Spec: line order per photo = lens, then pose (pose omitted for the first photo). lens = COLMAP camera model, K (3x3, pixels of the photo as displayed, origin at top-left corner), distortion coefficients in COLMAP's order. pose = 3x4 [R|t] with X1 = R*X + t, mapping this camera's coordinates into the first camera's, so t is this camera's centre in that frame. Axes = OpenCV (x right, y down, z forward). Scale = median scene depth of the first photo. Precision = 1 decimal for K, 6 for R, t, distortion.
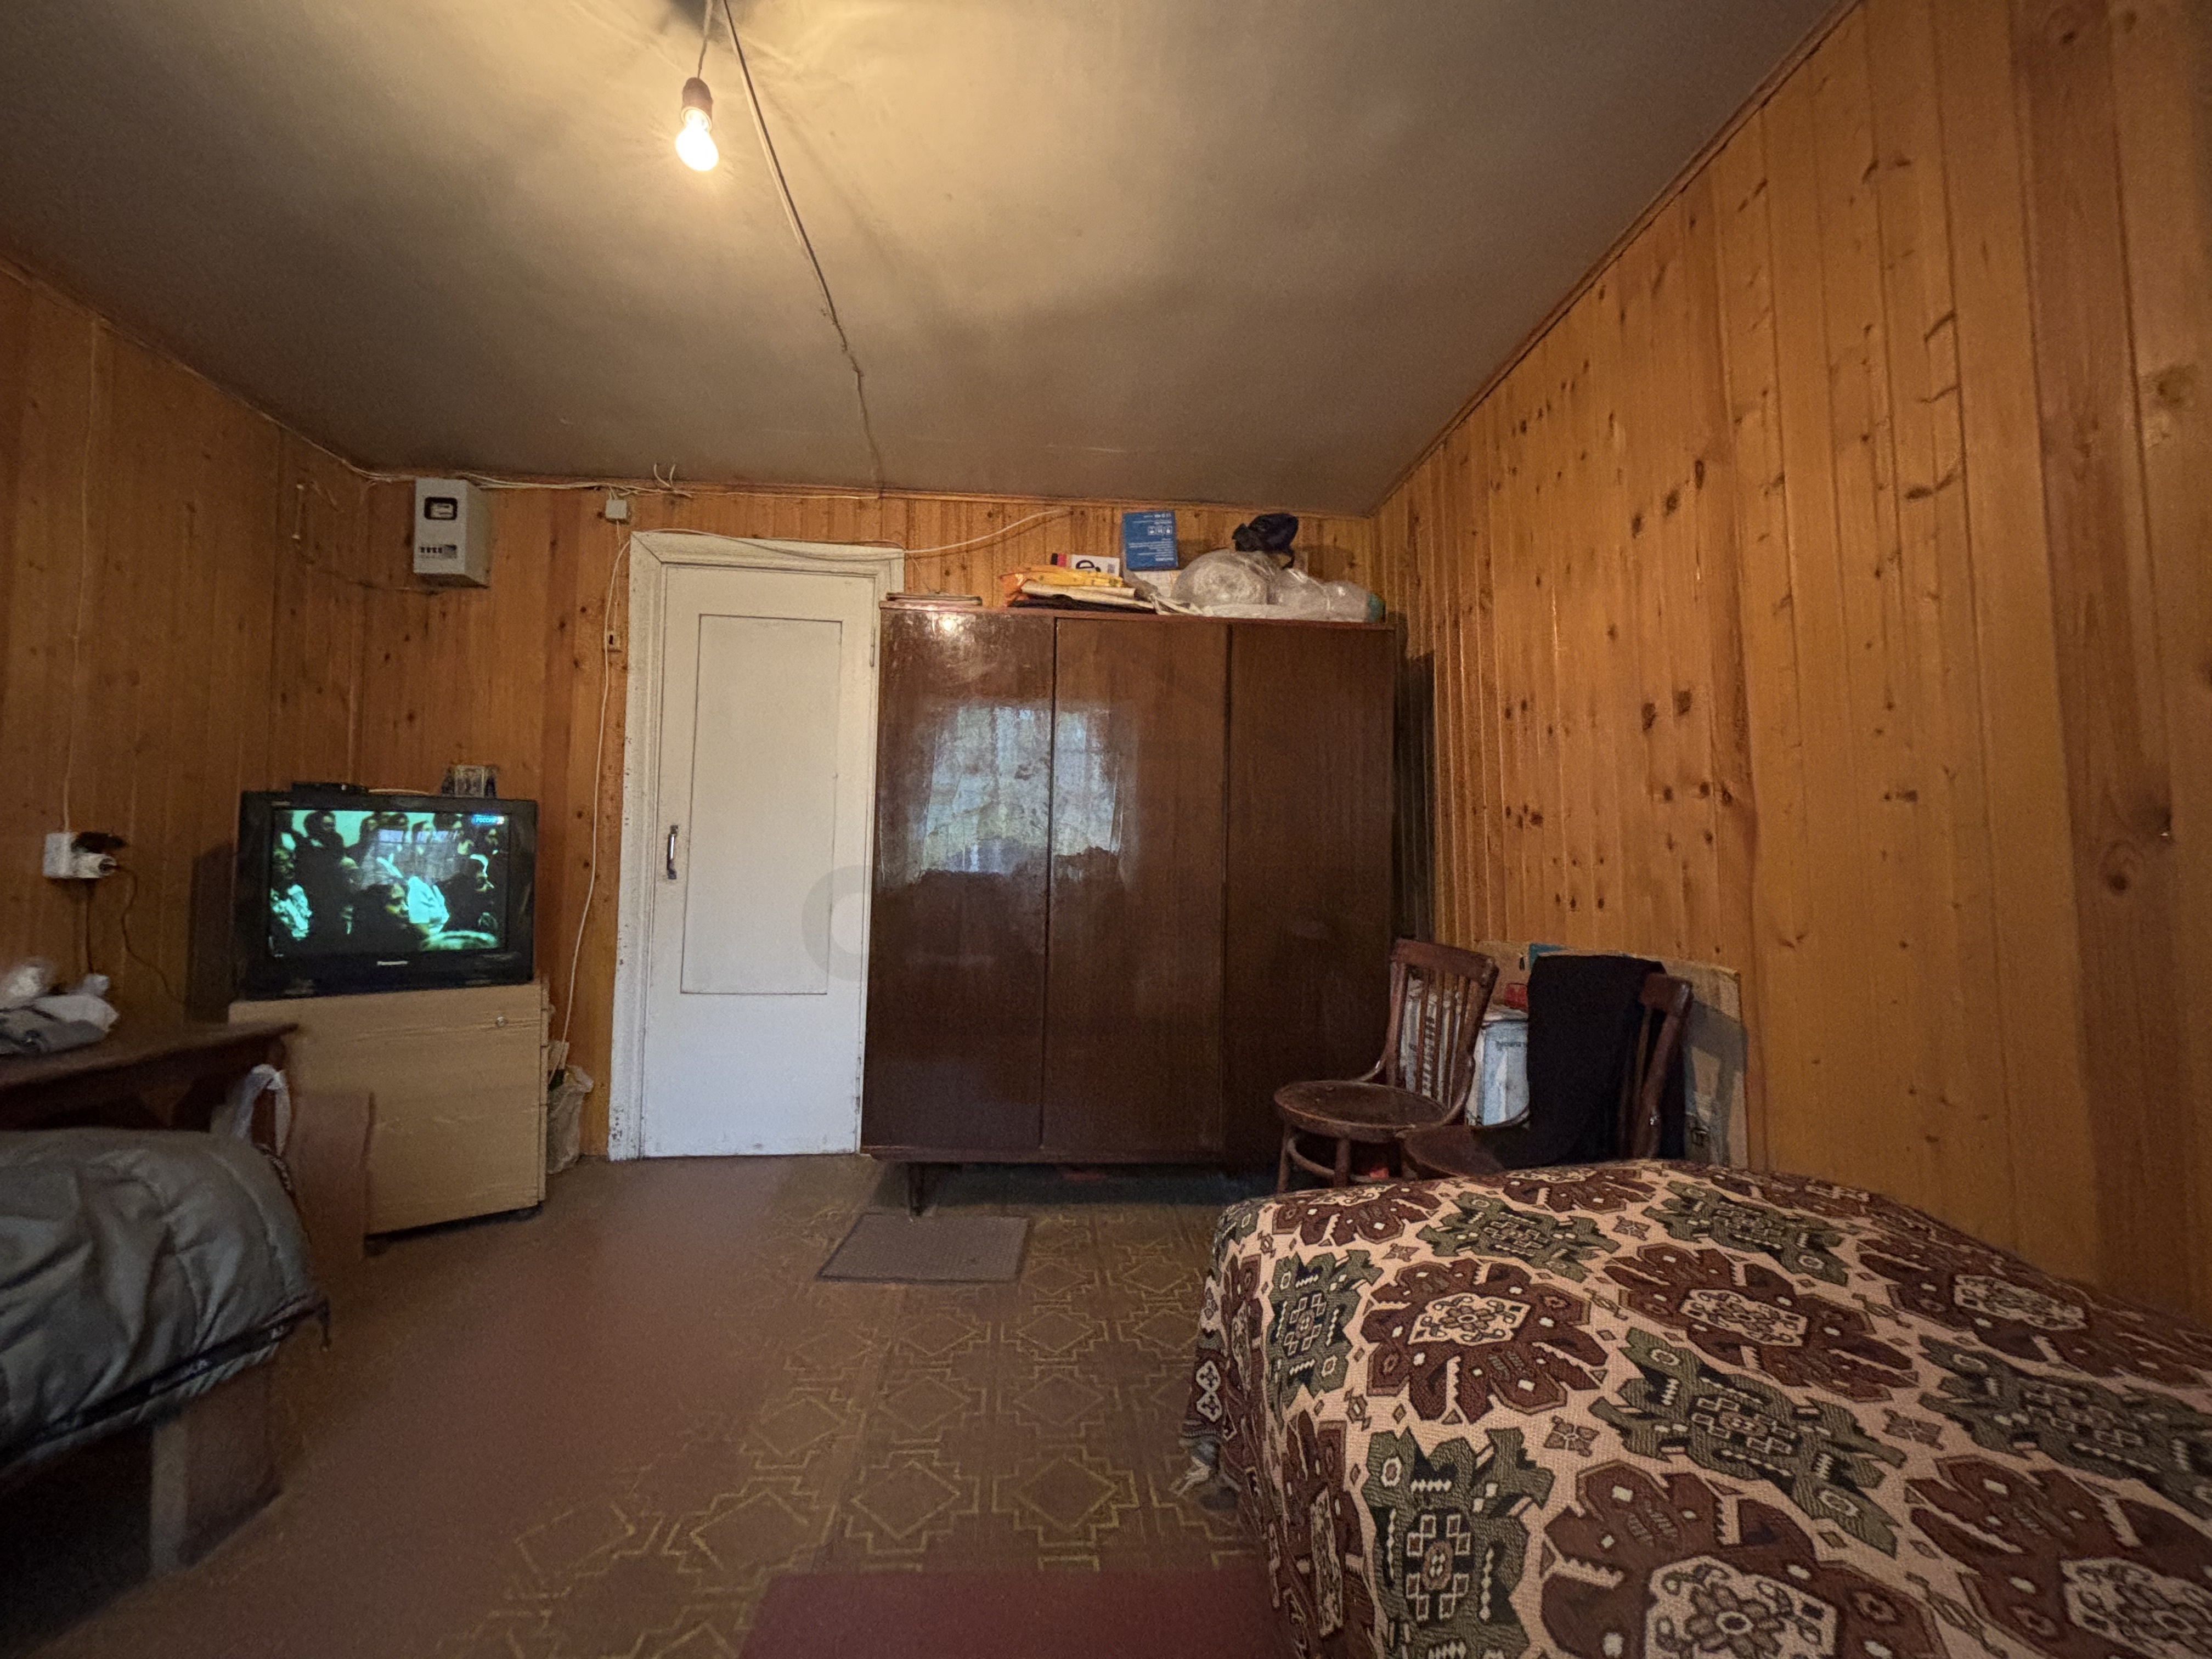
lens RADIAL K [[905.5, 0, 1106.0], [0, 905.5, 829.5], [0, 0, 1]] dist [0.009159, -0.000486]
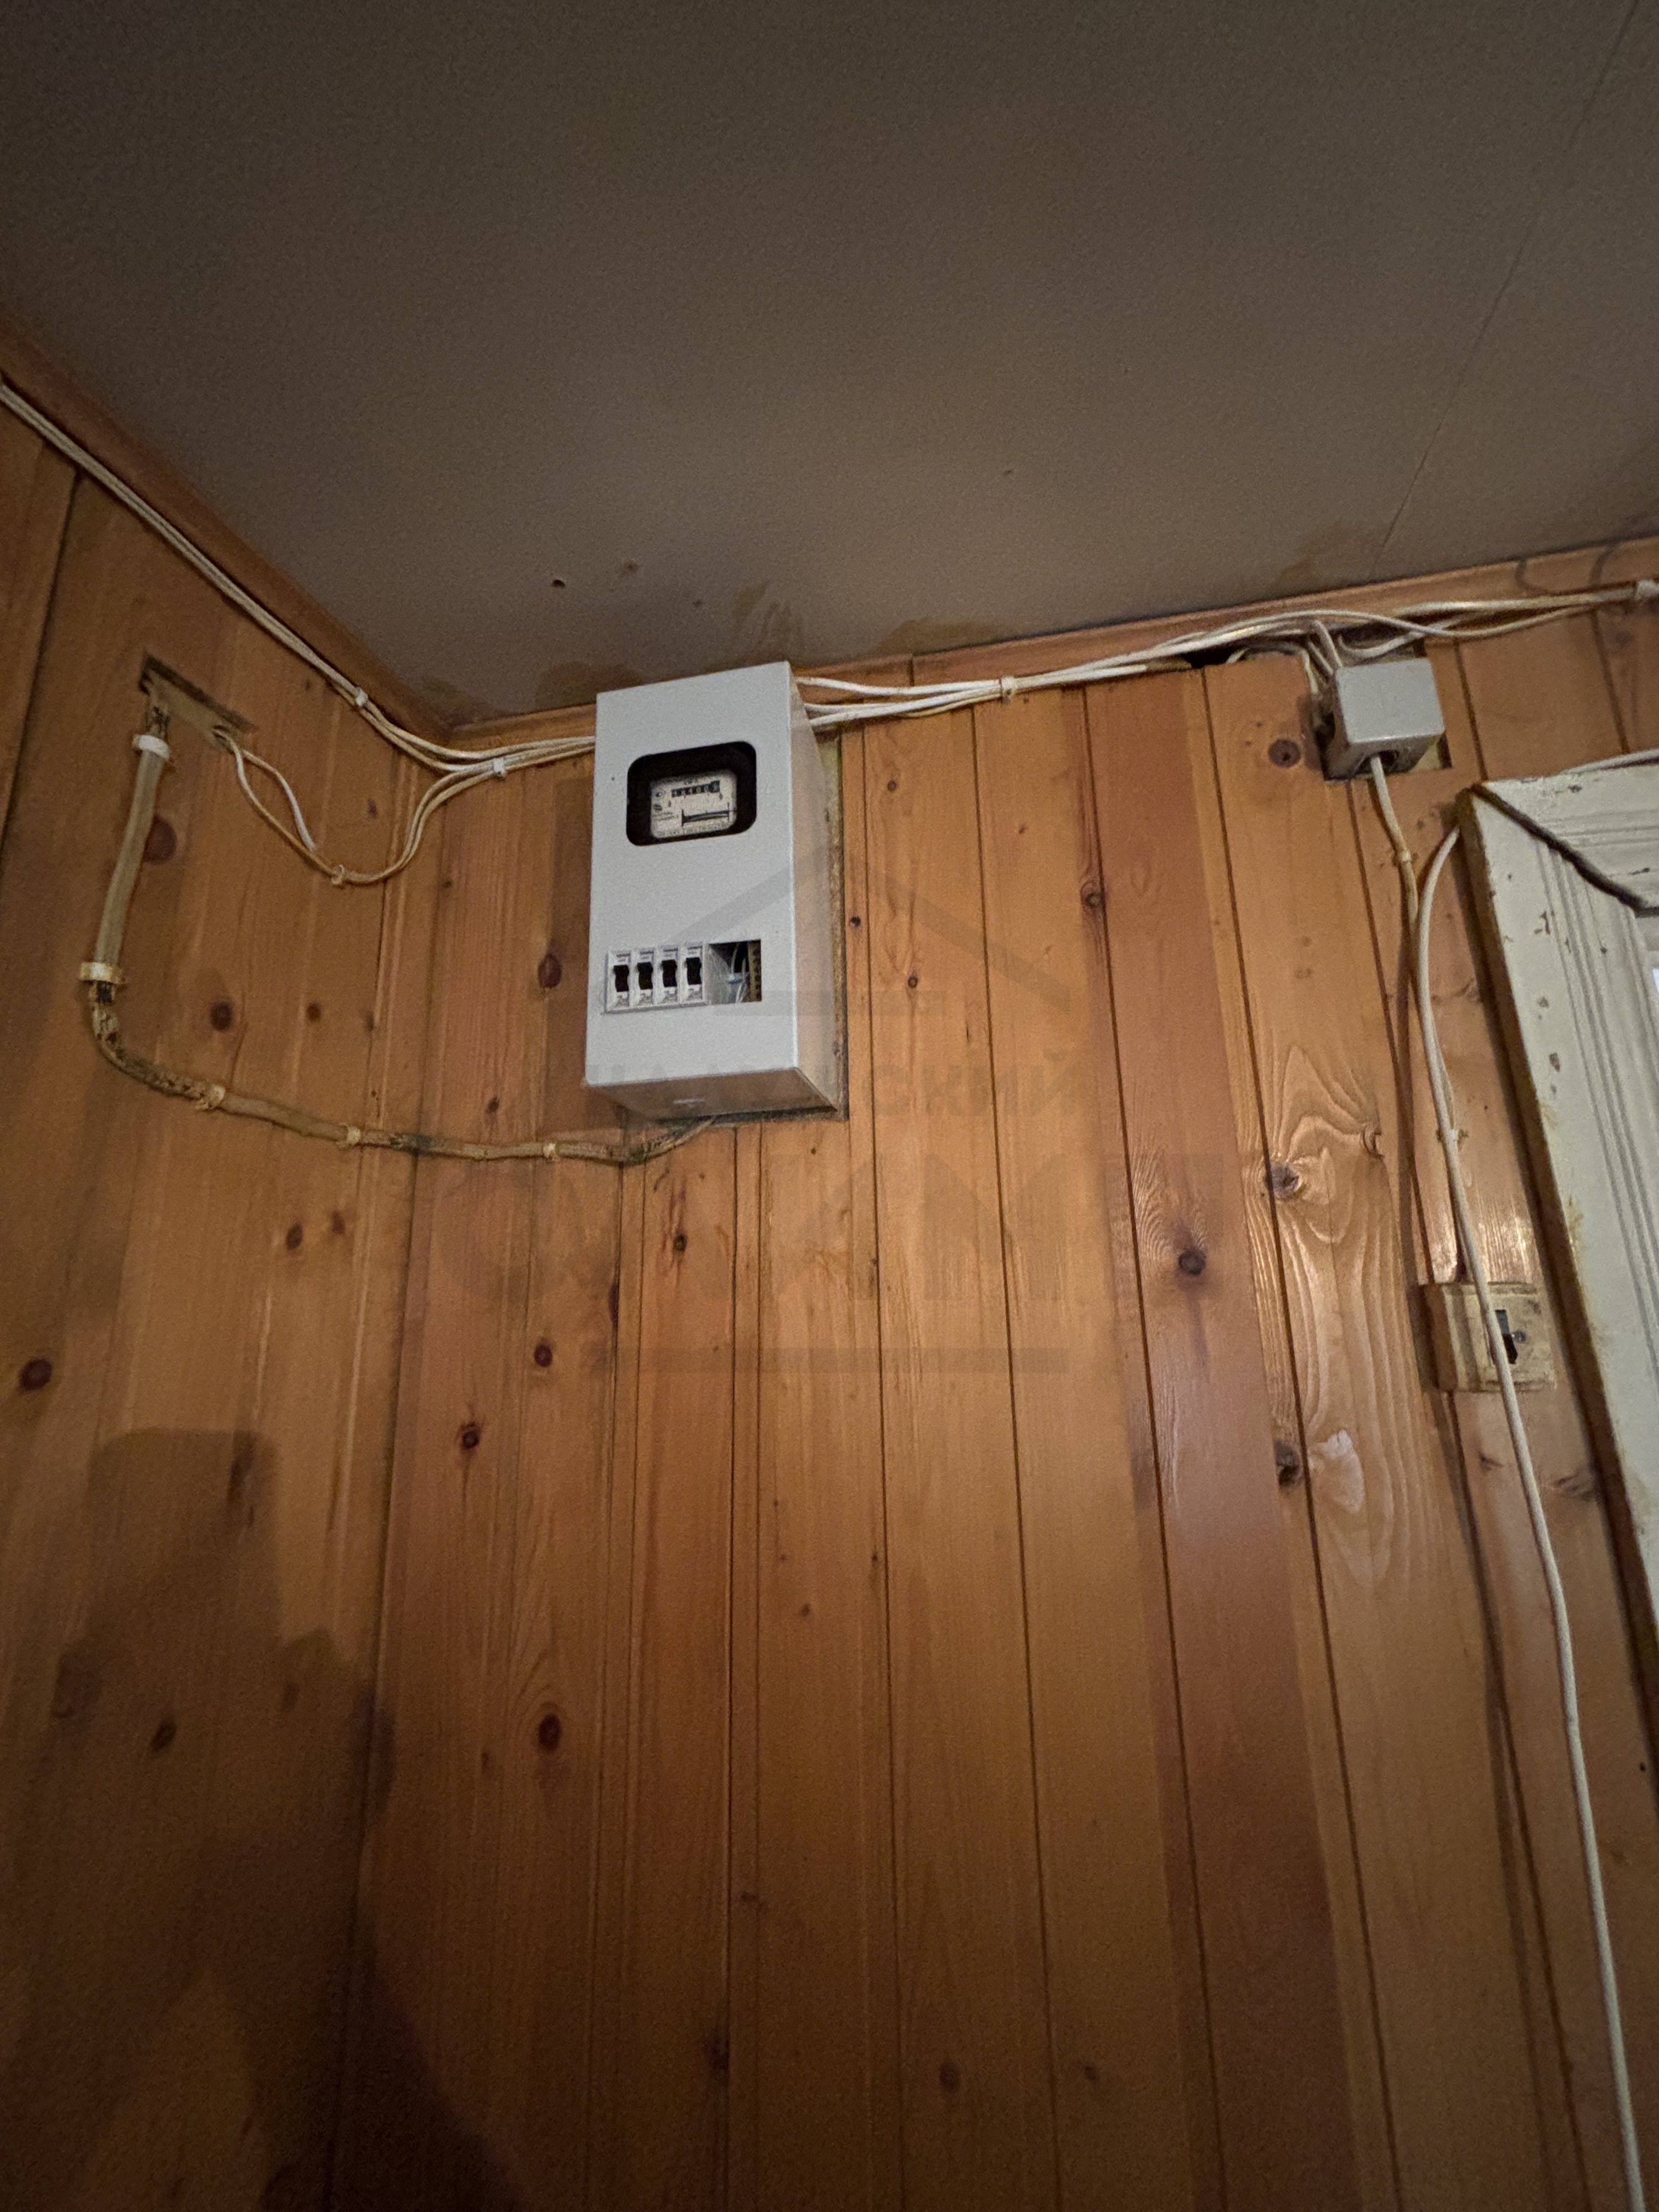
lens RADIAL K [[889.0, 0, 830.0], [0, 889.0, 1100.4], [0, 0, 1]] dist [0.008333, 0.000386]
pose [[0.953264, -0.083979, -0.290233, -0.637246], [0.034266, 0.984448, -0.172302, -0.237456], [0.300189, 0.154305, 0.941316, 0.811370]]
